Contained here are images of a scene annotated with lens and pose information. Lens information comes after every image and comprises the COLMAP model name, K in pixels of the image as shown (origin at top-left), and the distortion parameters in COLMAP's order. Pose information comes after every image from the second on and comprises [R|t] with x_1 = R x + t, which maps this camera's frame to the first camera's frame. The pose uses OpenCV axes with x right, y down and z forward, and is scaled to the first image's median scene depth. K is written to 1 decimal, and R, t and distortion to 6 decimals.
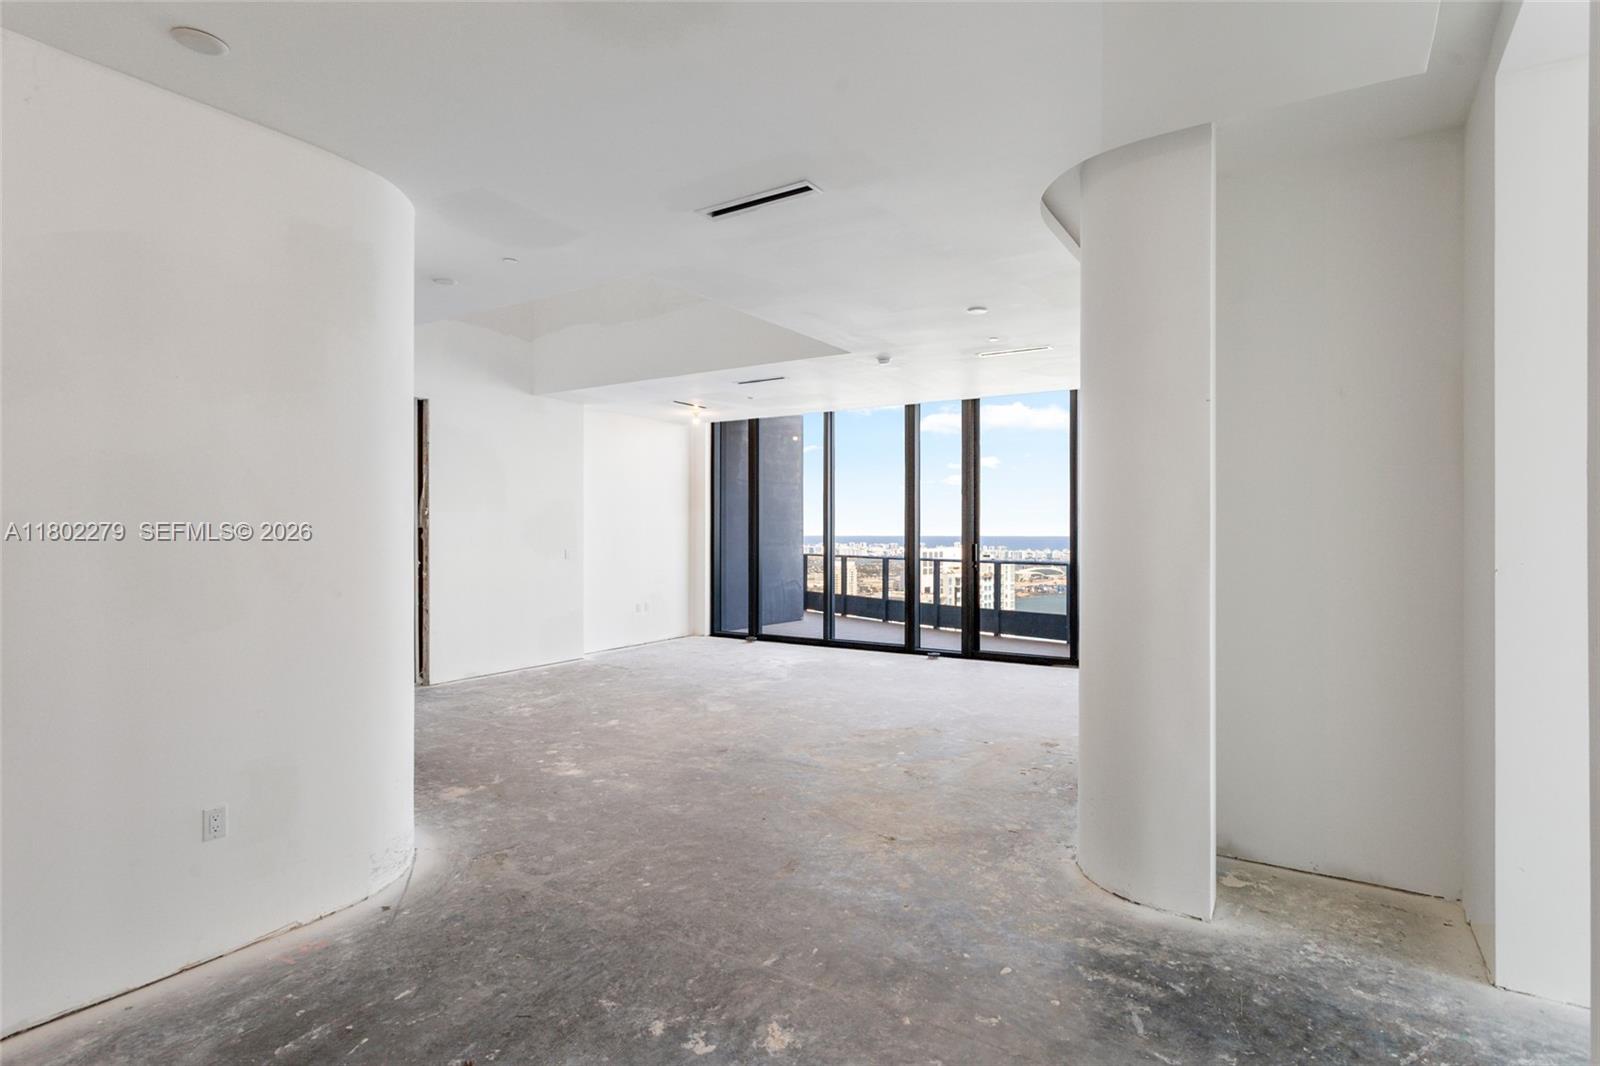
lens RADIAL K [[775.3, 0, 787.6], [0, 775.3, 528.8], [0, 0, 1]] dist [0.000720, 0.000646]
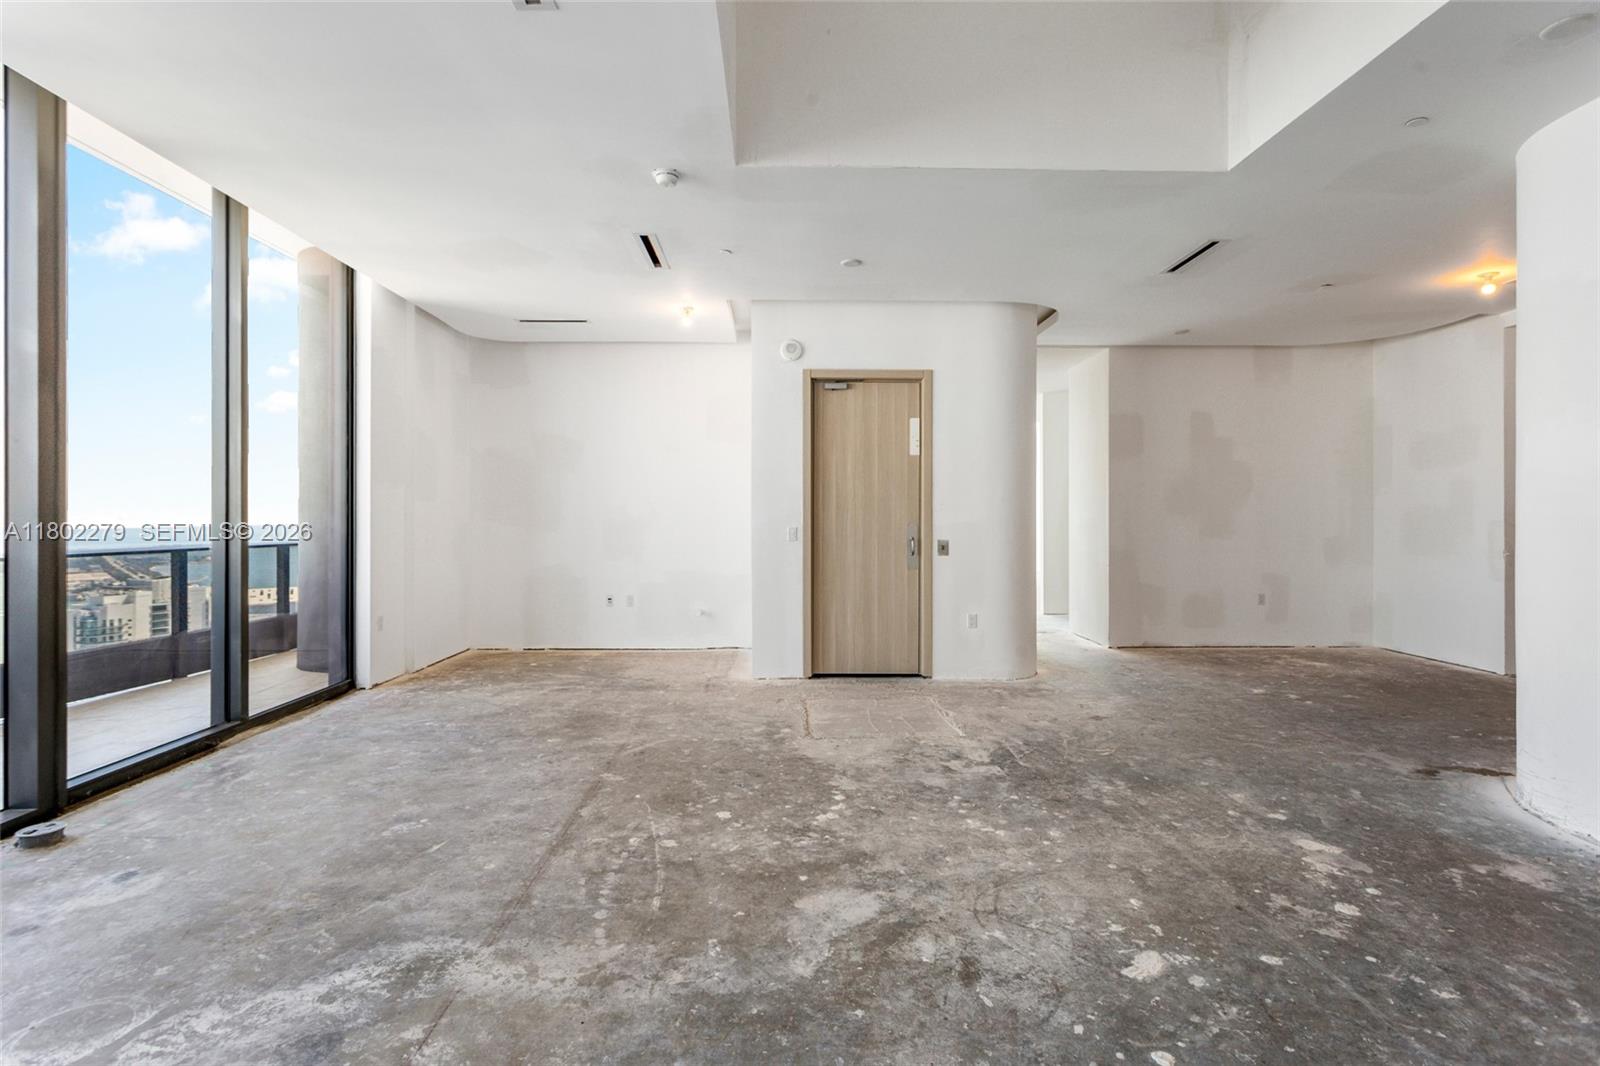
lens RADIAL K [[775.3, 0, 787.6], [0, 775.3, 528.8], [0, 0, 1]] dist [0.000720, 0.000646]
pose [[-0.586100, -0.008530, 0.810194, -0.538126], [-0.002730, 0.999960, 0.008553, 0.043708], [-0.810234, 0.002801, -0.586099, 1.718761]]
